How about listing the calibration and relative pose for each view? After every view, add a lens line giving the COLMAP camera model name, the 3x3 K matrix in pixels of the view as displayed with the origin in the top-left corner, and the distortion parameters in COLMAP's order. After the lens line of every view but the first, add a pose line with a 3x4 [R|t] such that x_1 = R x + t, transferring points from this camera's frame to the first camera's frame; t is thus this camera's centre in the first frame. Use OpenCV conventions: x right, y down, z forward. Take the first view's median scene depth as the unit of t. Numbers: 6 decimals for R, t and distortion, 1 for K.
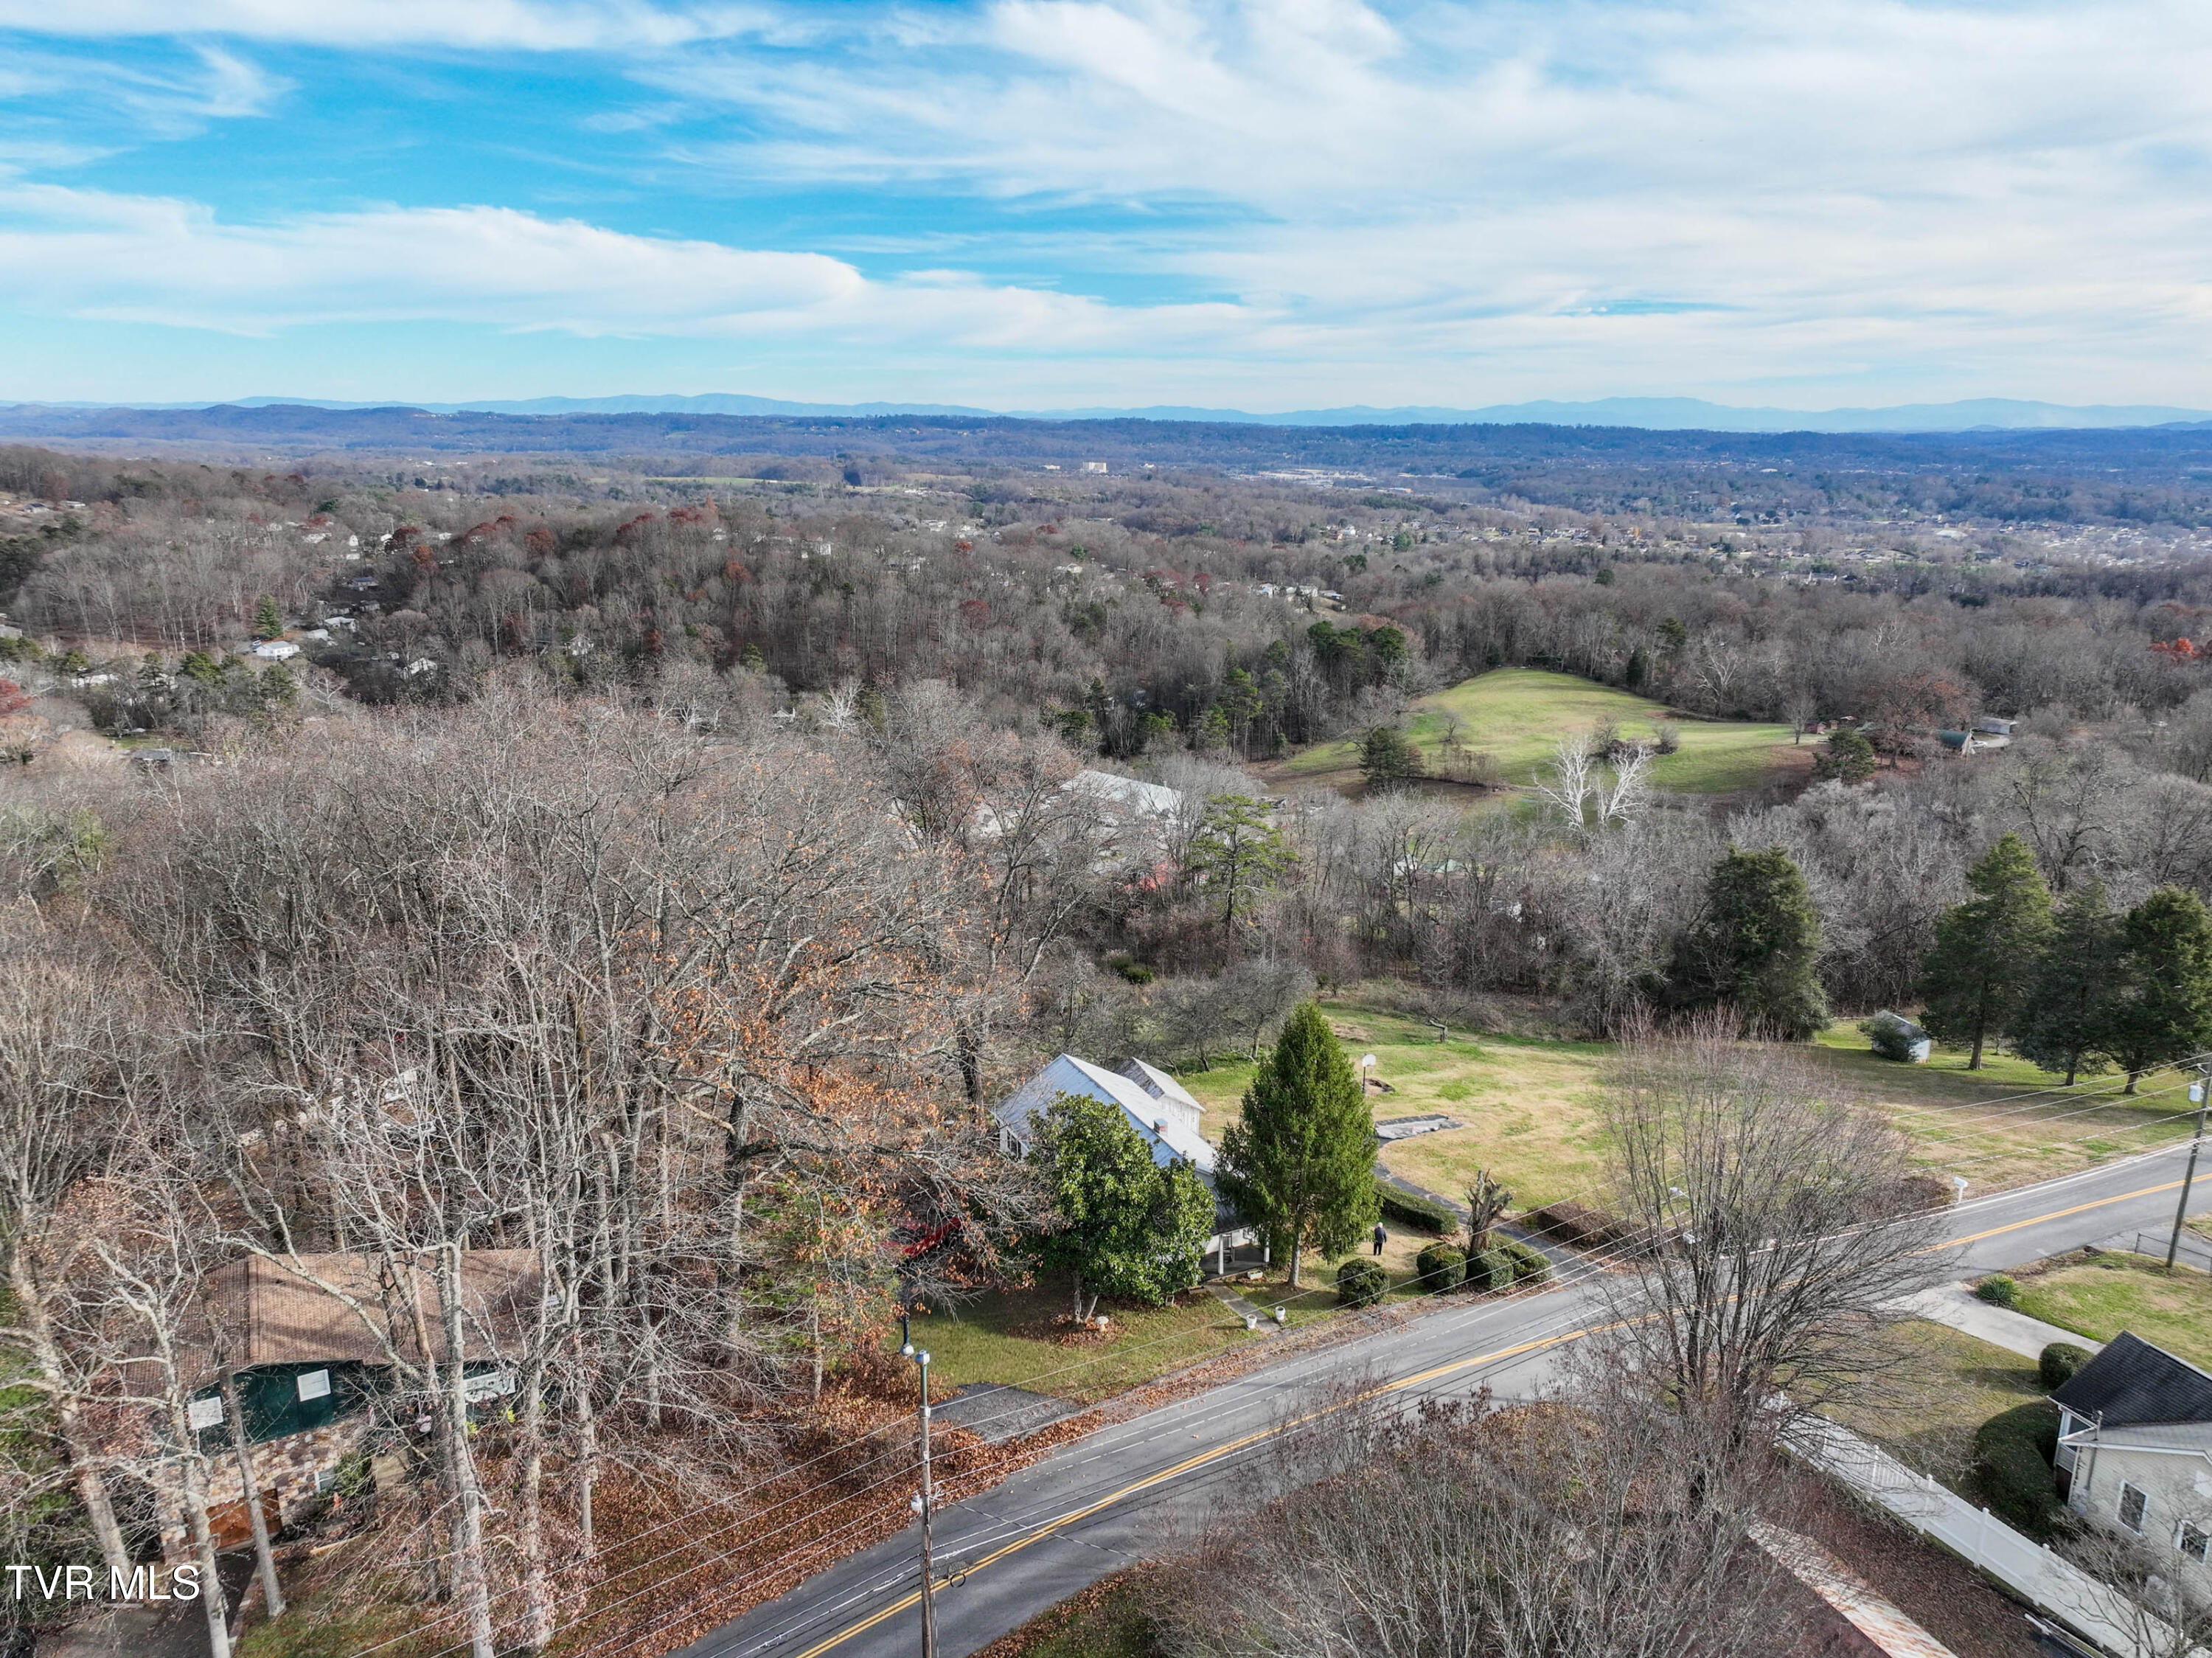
lens RADIAL K [[1552.3, 0, 1110.1], [0, 1552.3, 833.2], [0, 0, 1]] dist [-0.003030, 0.021023]
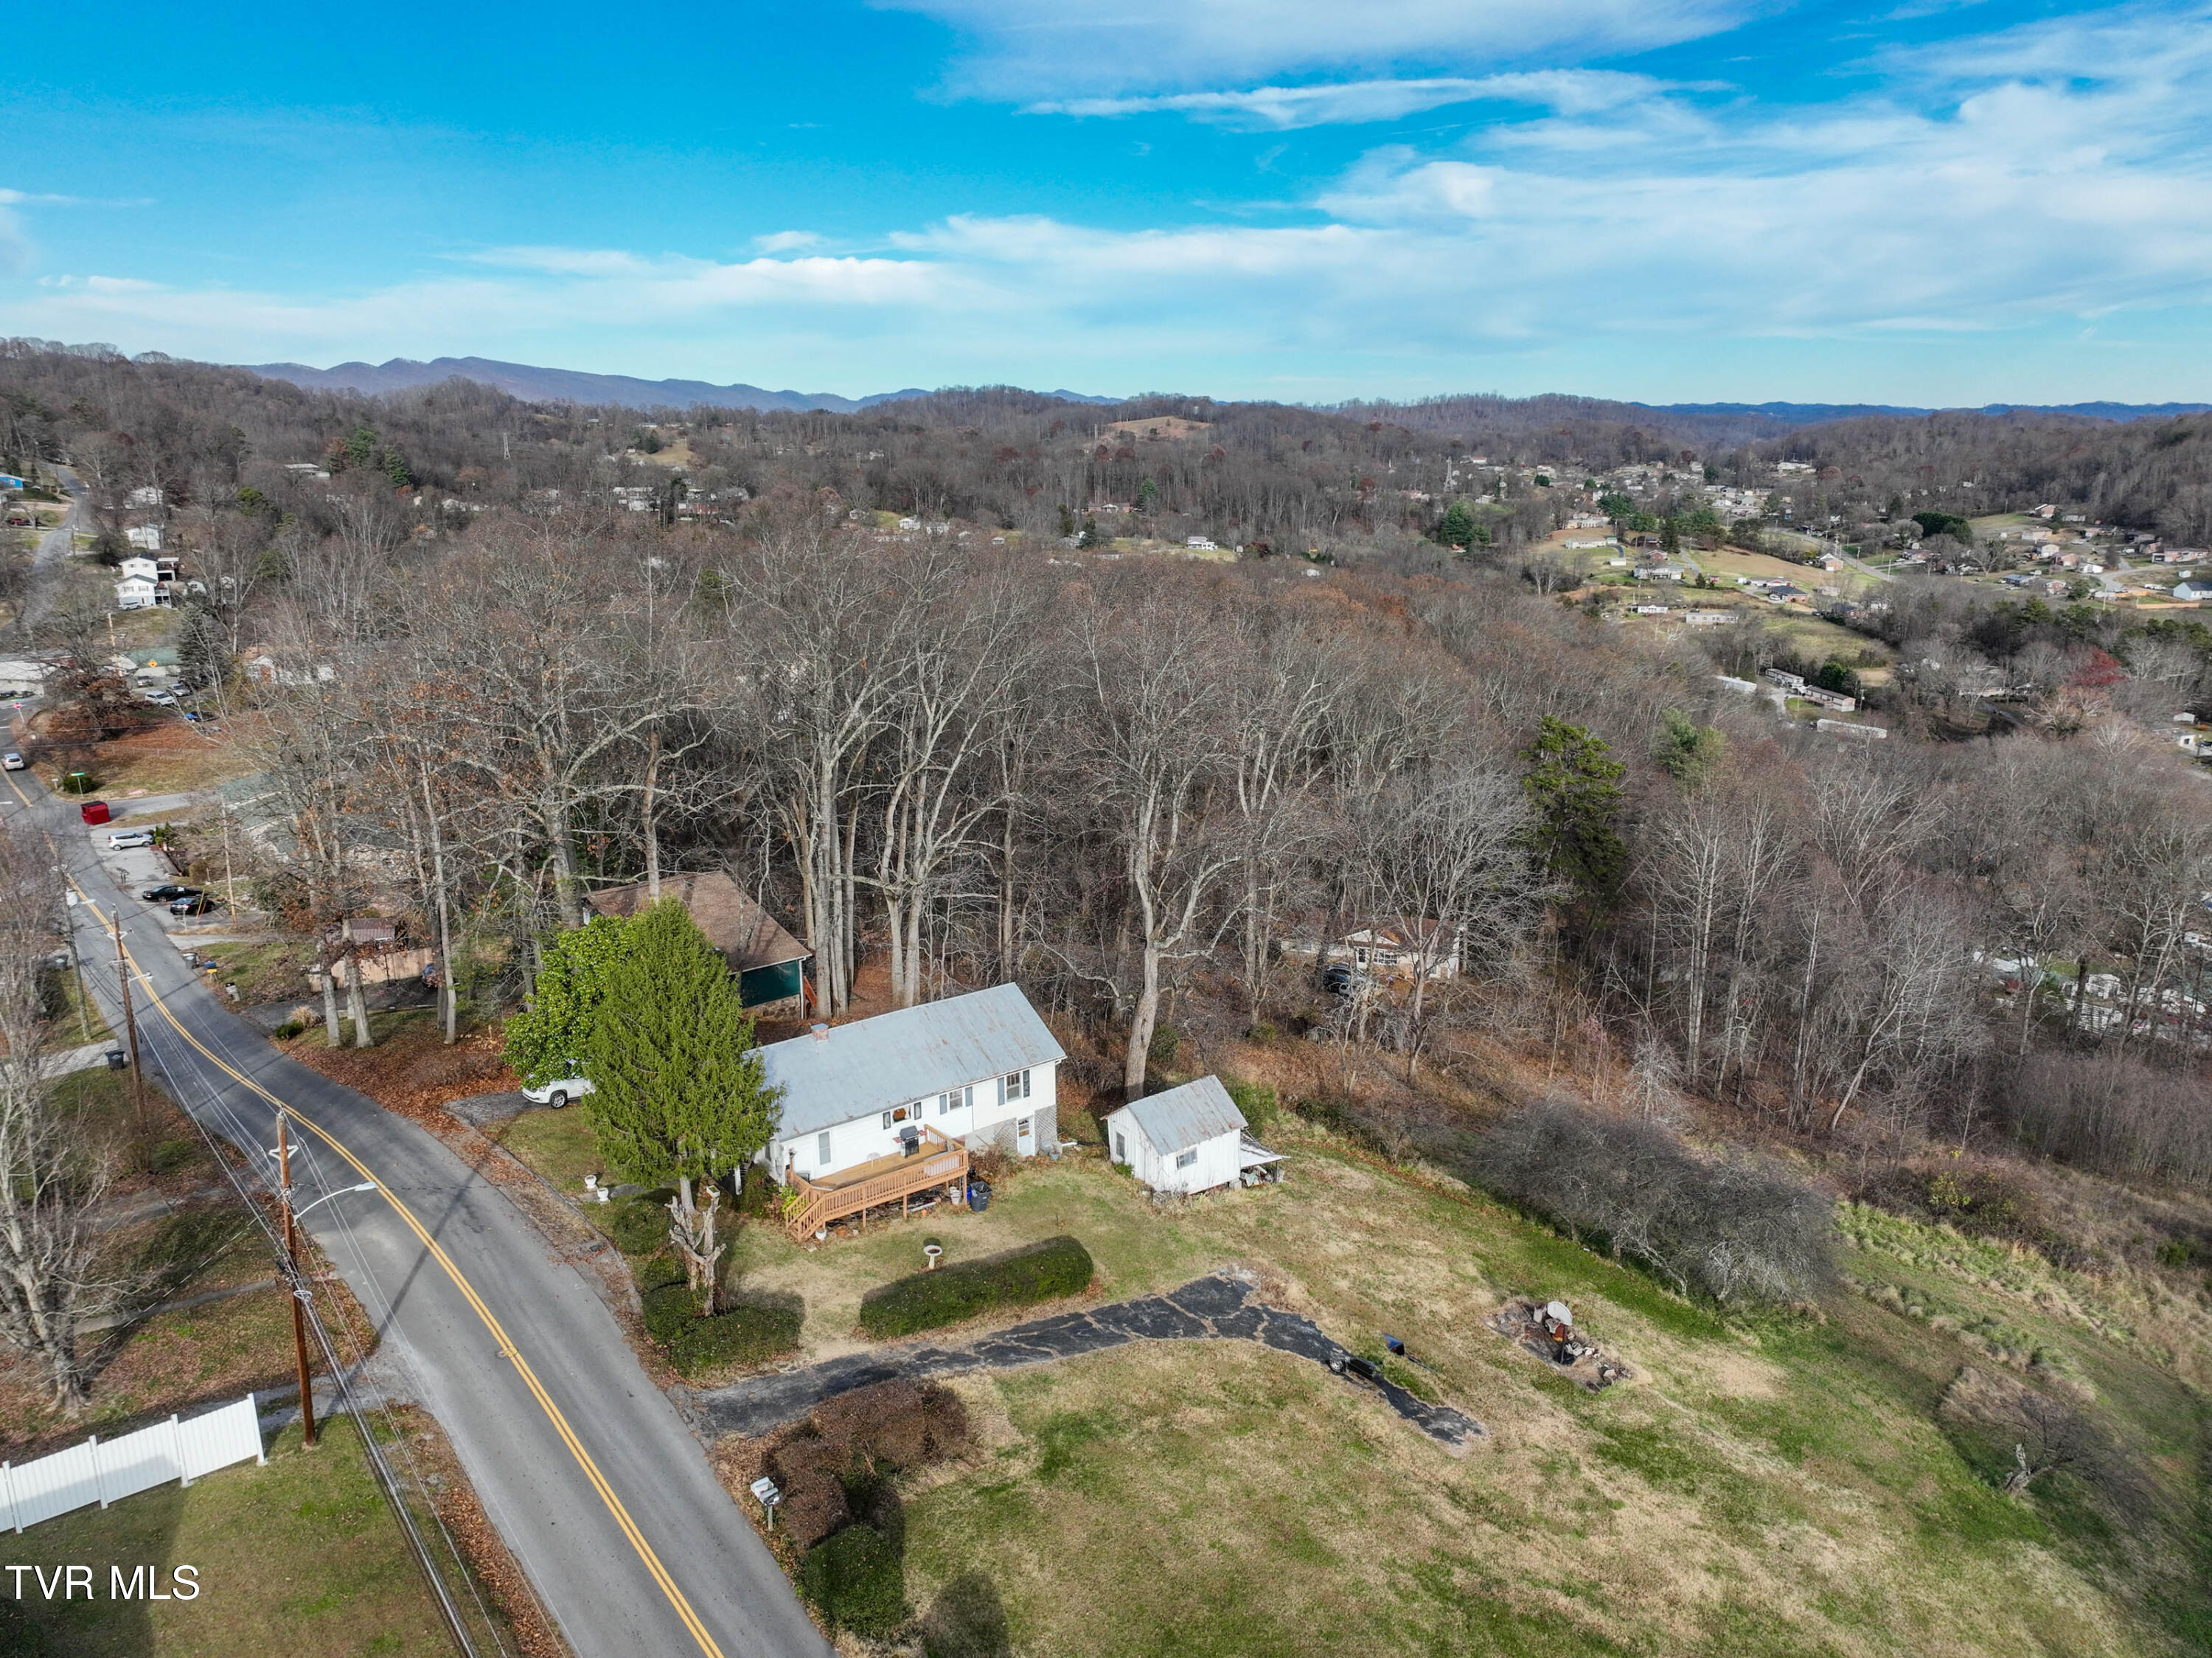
lens RADIAL K [[1552.3, 0, 1113.8], [0, 1552.3, 814.7], [0, 0, 1]] dist [-0.003030, 0.021023]
pose [[0.204330, 0.229651, -0.951583, 0.068634], [-0.241564, 0.953858, 0.178330, -0.010740], [0.948628, 0.193430, 0.250378, 0.067439]]
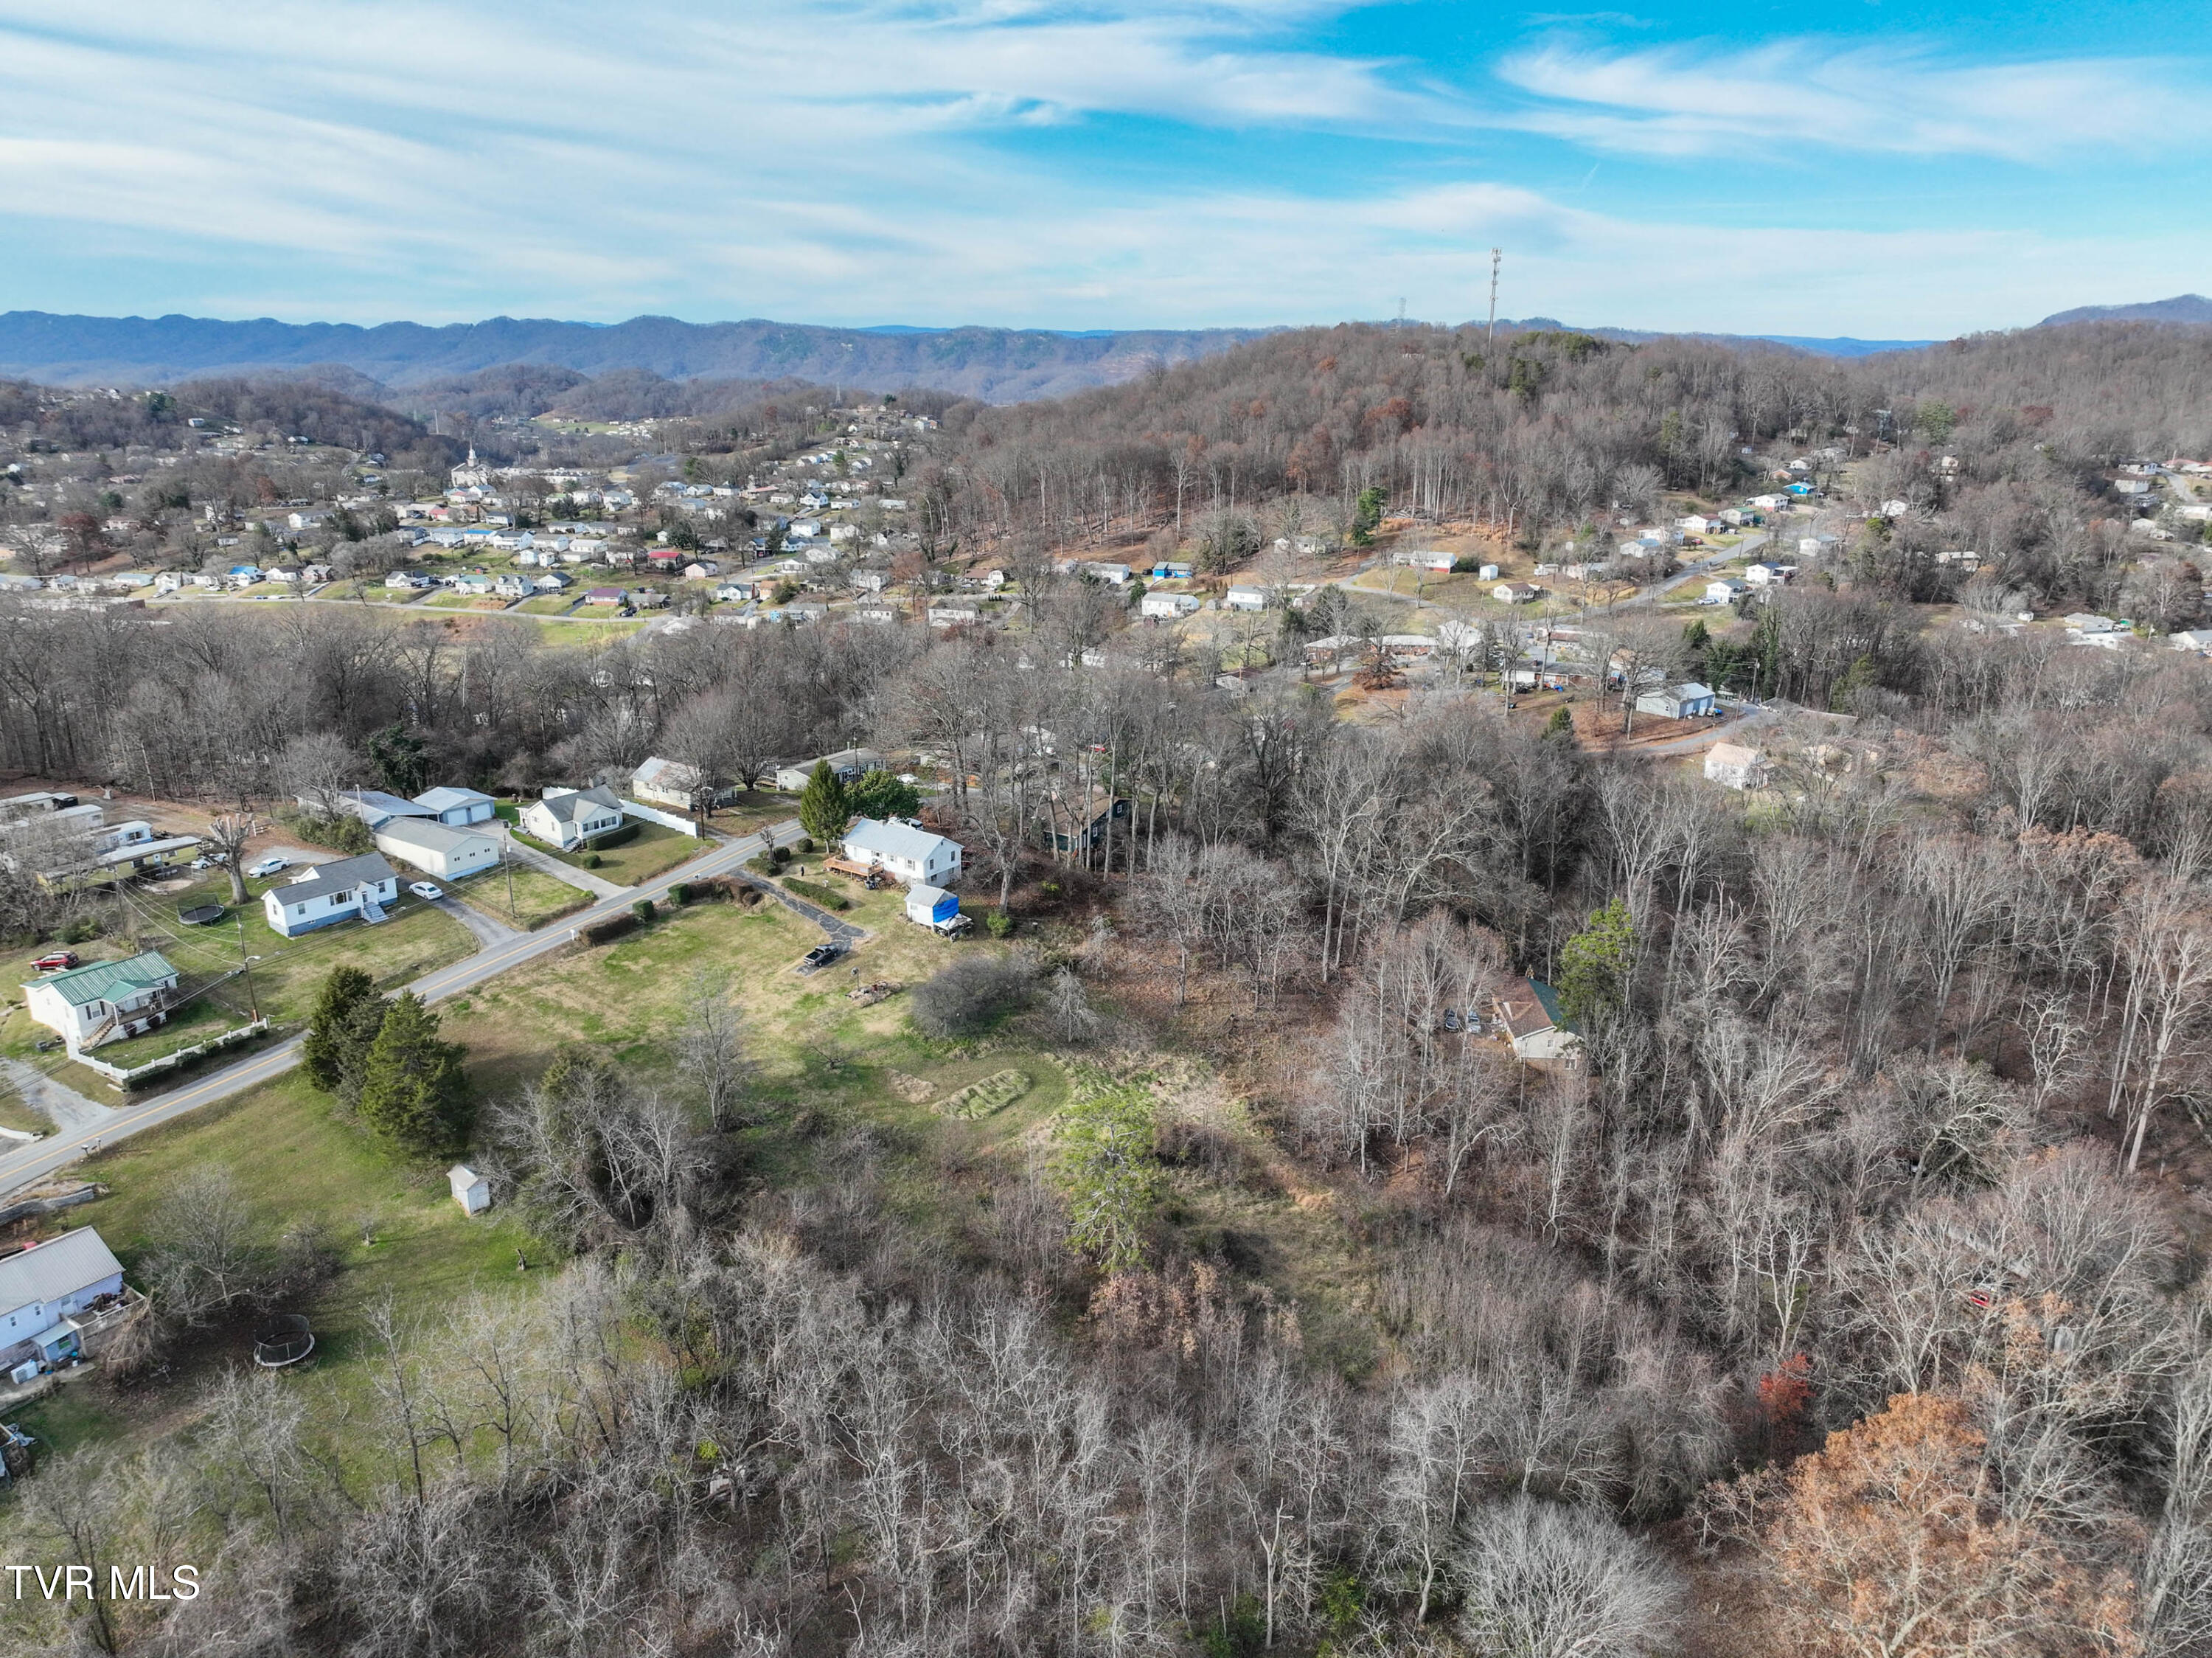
lens RADIAL K [[1552.3, 0, 1119.1], [0, 1552.3, 826.4], [0, 0, 1]] dist [-0.003030, 0.021023]
pose [[-0.868084, 0.130035, -0.479083, 0.076082], [-0.139987, 0.861792, 0.487563, -0.093618], [0.476270, 0.490311, -0.729905, 0.244965]]
